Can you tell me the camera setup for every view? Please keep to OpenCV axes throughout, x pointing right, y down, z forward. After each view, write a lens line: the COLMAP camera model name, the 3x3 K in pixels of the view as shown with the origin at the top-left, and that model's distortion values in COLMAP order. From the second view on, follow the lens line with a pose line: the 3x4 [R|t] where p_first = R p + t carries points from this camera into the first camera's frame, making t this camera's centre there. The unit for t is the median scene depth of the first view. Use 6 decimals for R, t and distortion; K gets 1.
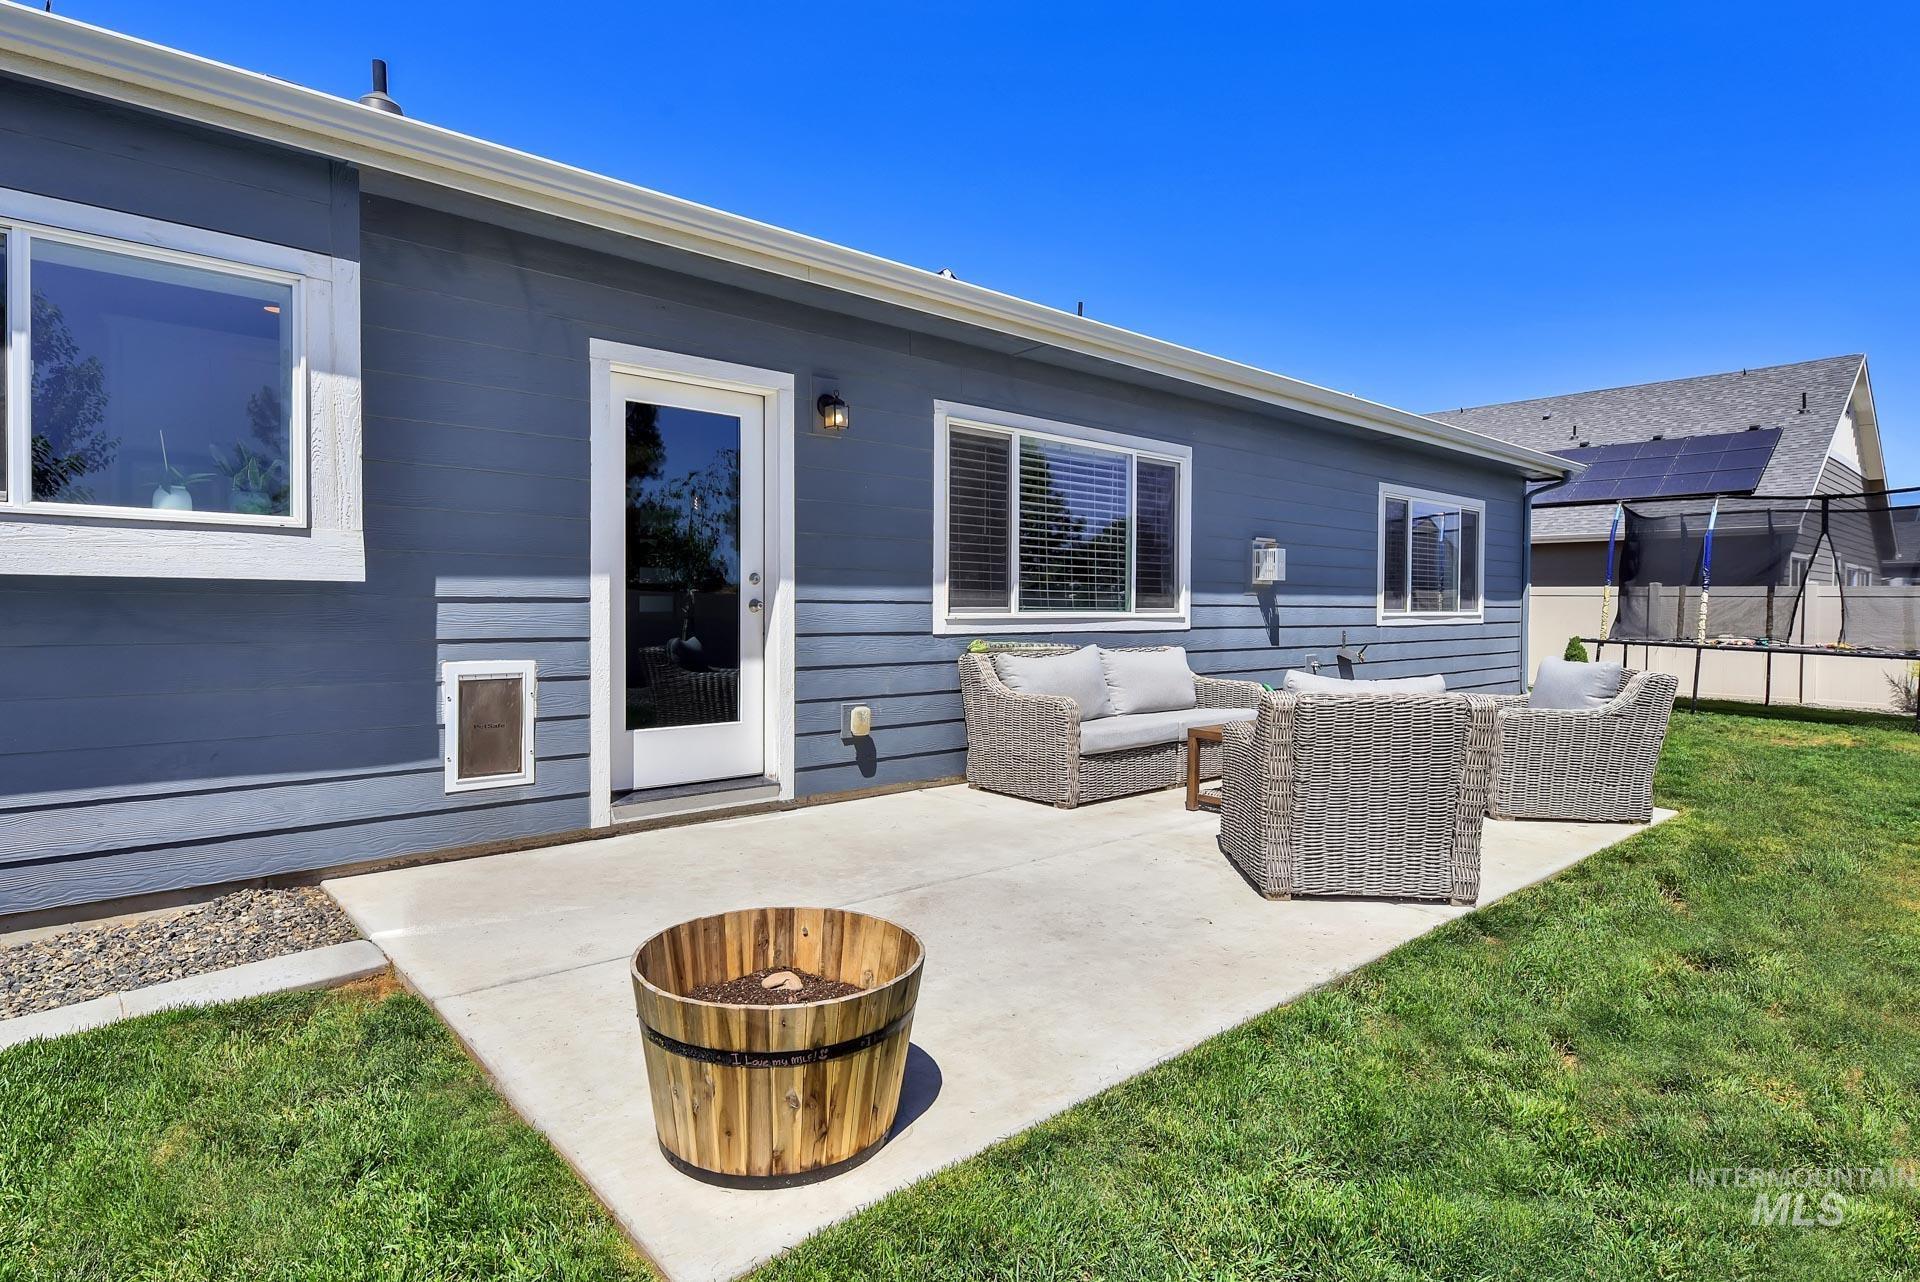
lens RADIAL K [[952.5, 0, 927.7], [0, 952.5, 622.9], [0, 0, 1]] dist [0.011430, -0.000814]
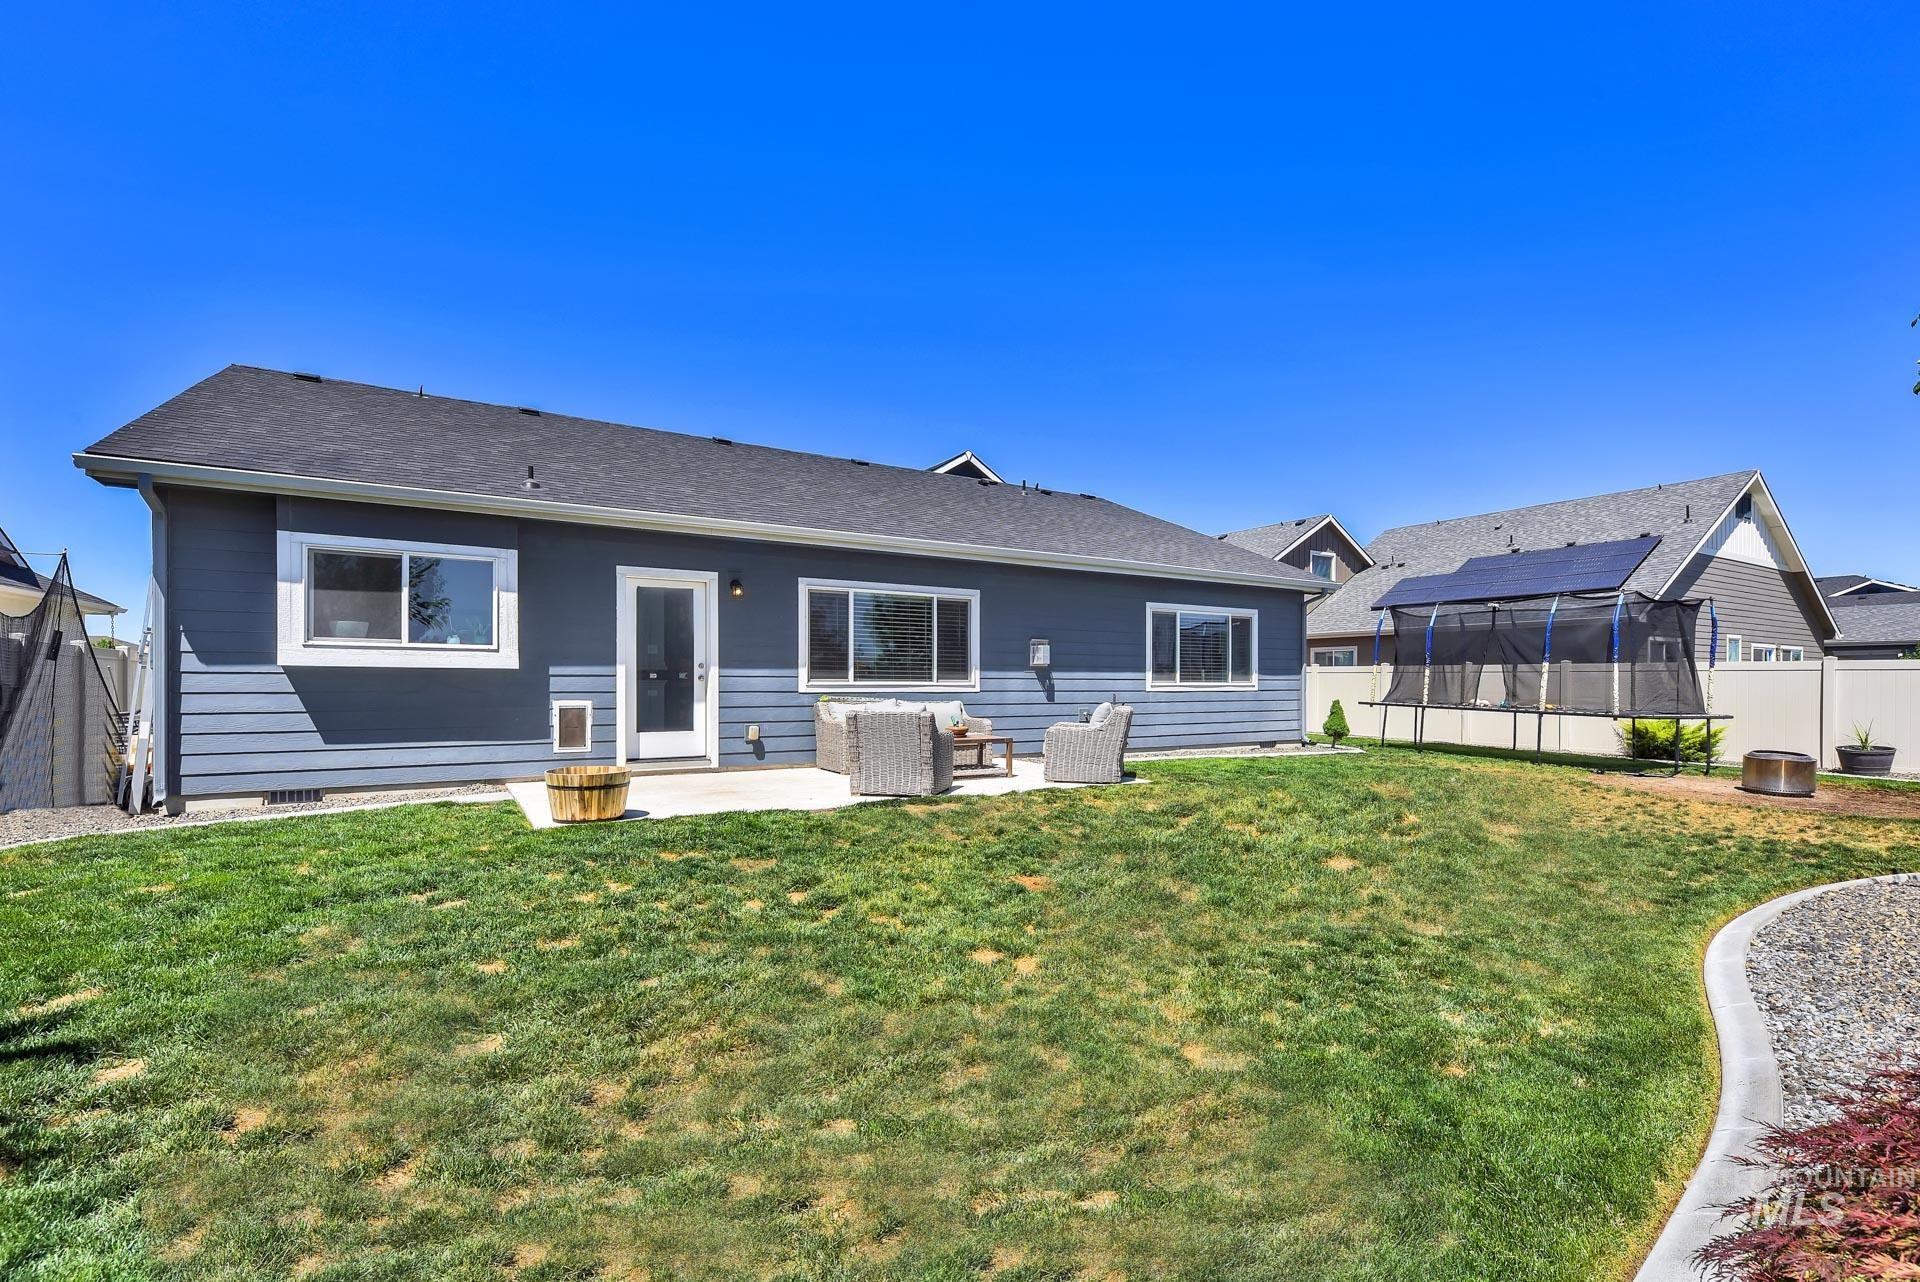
lens RADIAL K [[814.3, 0, 966.1], [0, 814.3, 687.0], [0, 0, 1]] dist [0.009104, 0.000198]
pose [[0.987783, -0.002311, -0.155816, 0.627119], [0.000101, 0.999899, -0.014195, 0.025299], [0.155833, 0.014006, 0.987684, -0.661744]]
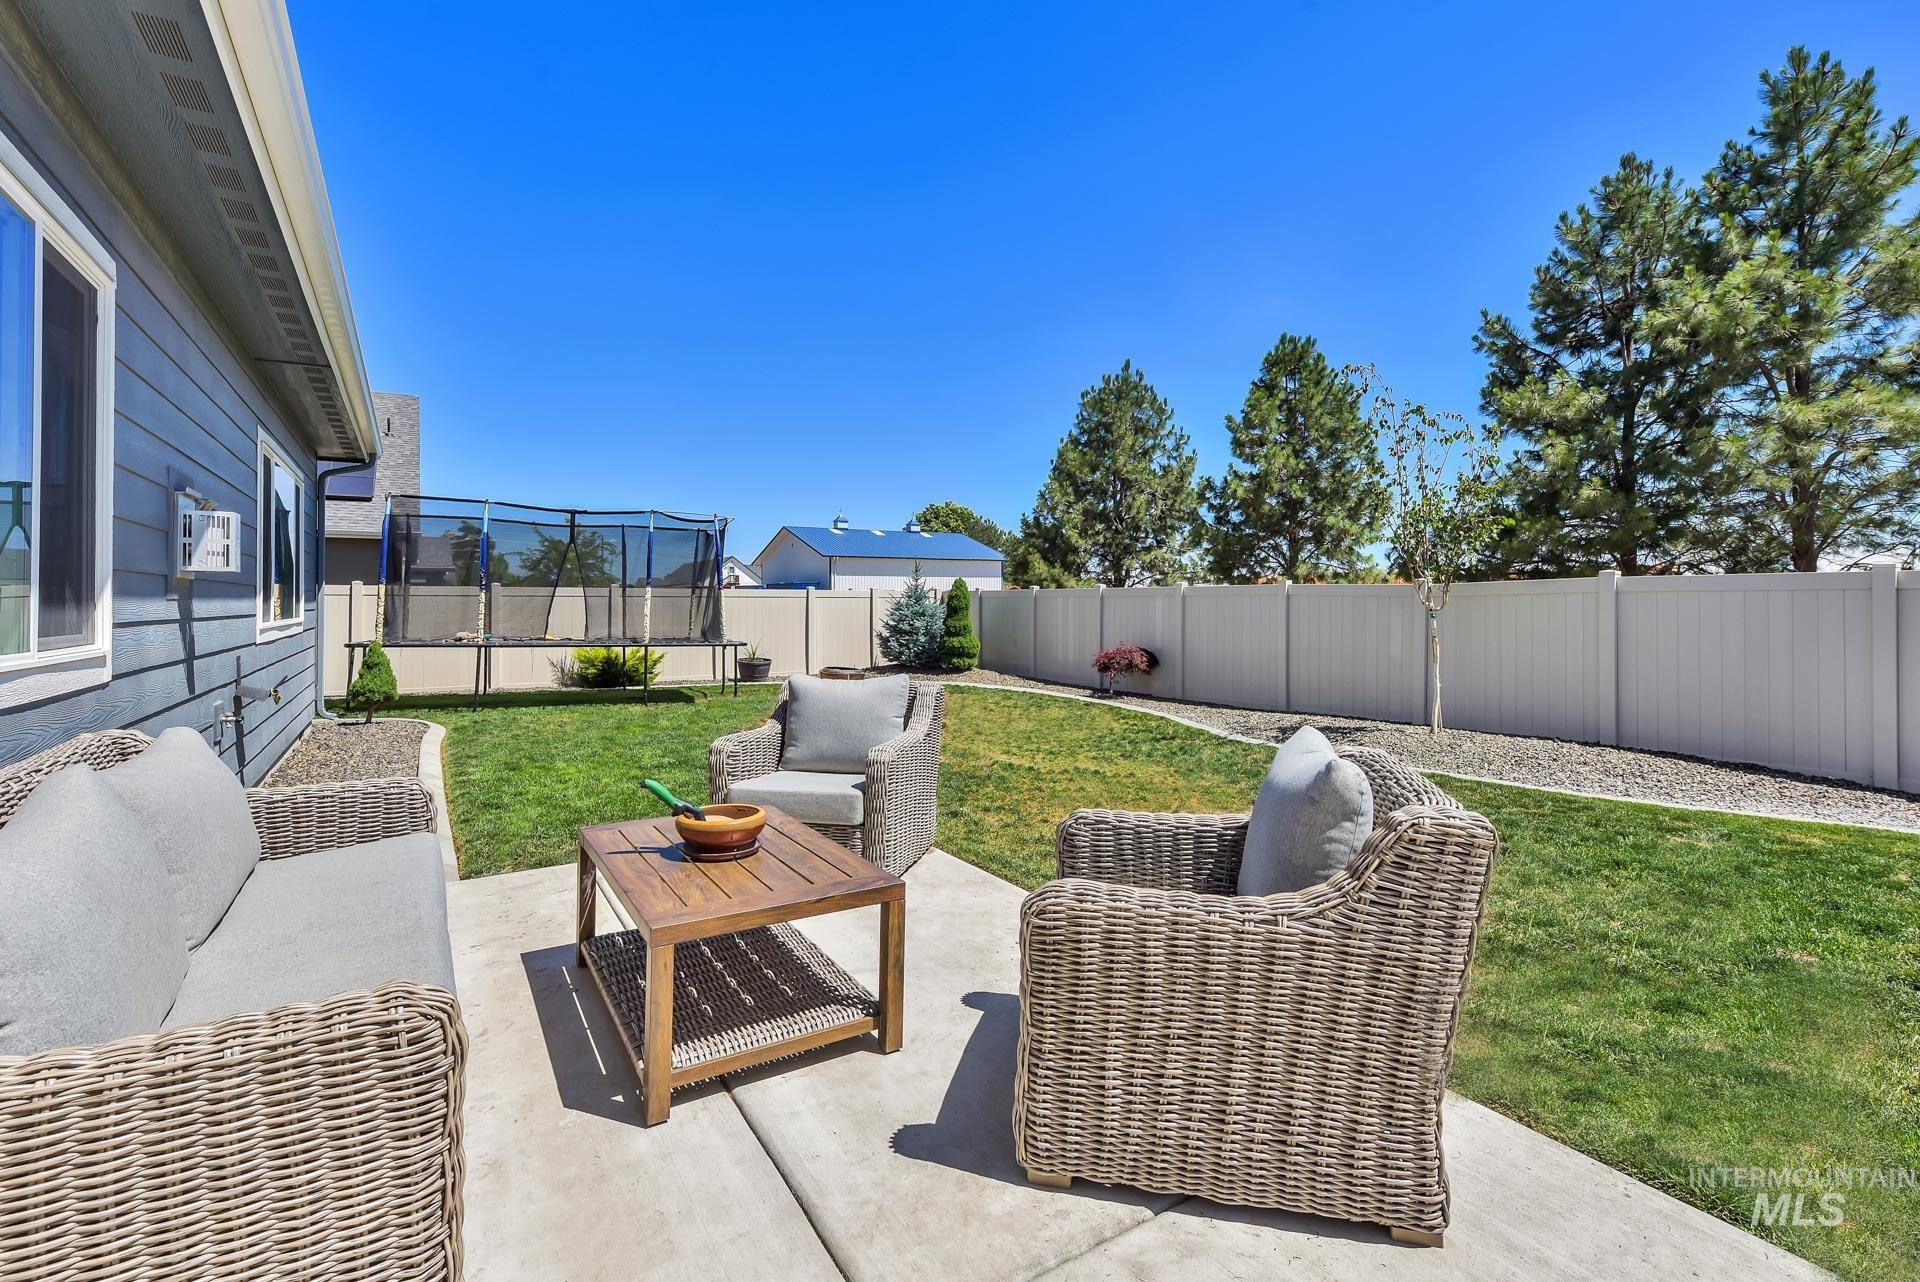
lens RADIAL K [[863.4, 0, 945.1], [0, 863.4, 588.8], [0, 0, 1]] dist [0.015068, -0.000138]
pose [[0.147705, 0.008793, 0.988992, -0.080365], [0.019576, 0.999739, -0.011812, -0.029590], [-0.988838, 0.021105, 0.147495, 0.725536]]
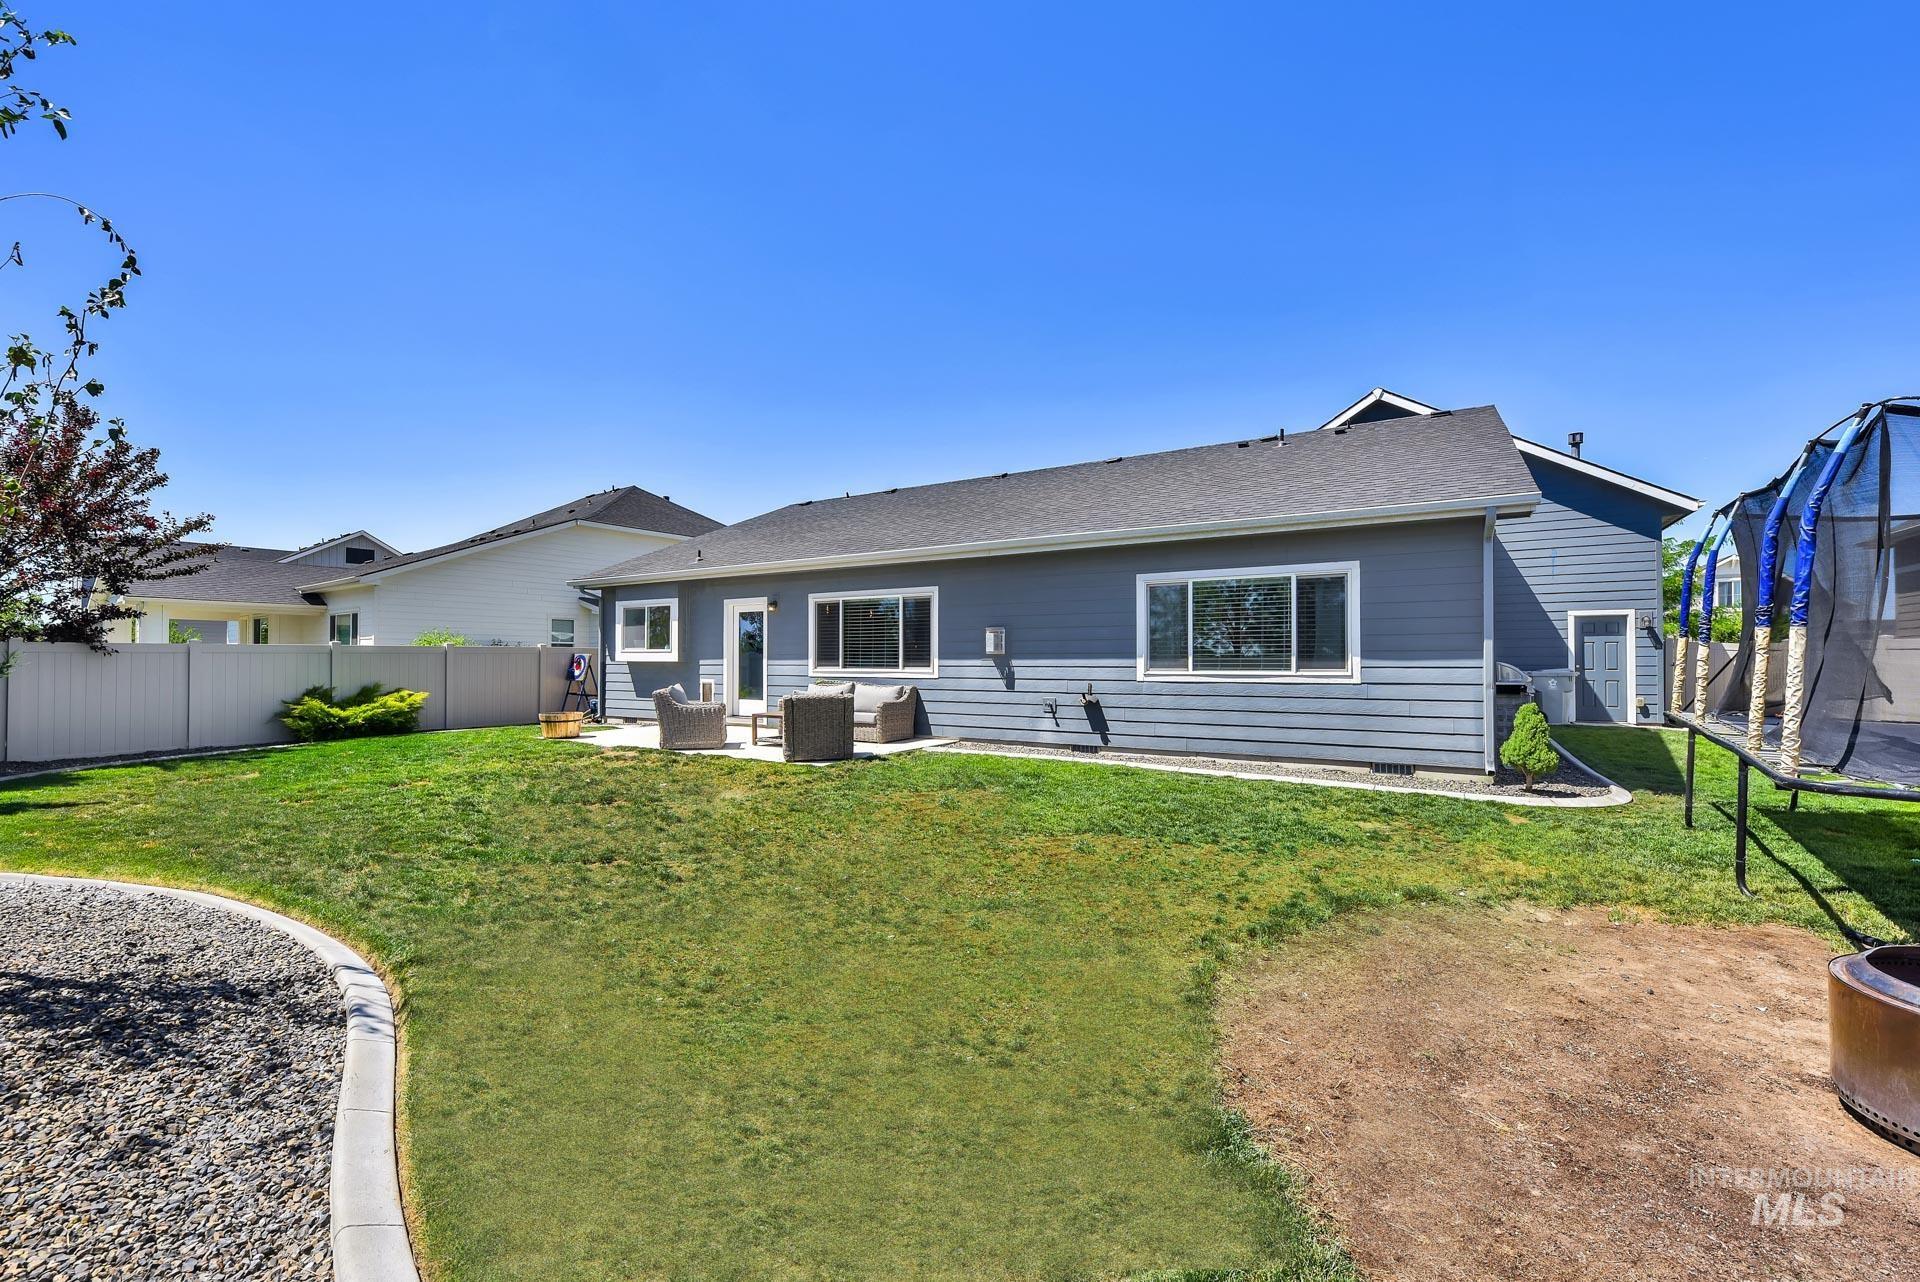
lens RADIAL K [[768.4, 0, 958.6], [0, 768.4, 673.5], [0, 0, 1]] dist [0.000505, 0.000012]
pose [[0.332928, -0.000402, -0.942952, 2.293906], [-0.023535, 0.999685, -0.008735, 0.012503], [0.942658, 0.025100, 0.332814, 0.655971]]
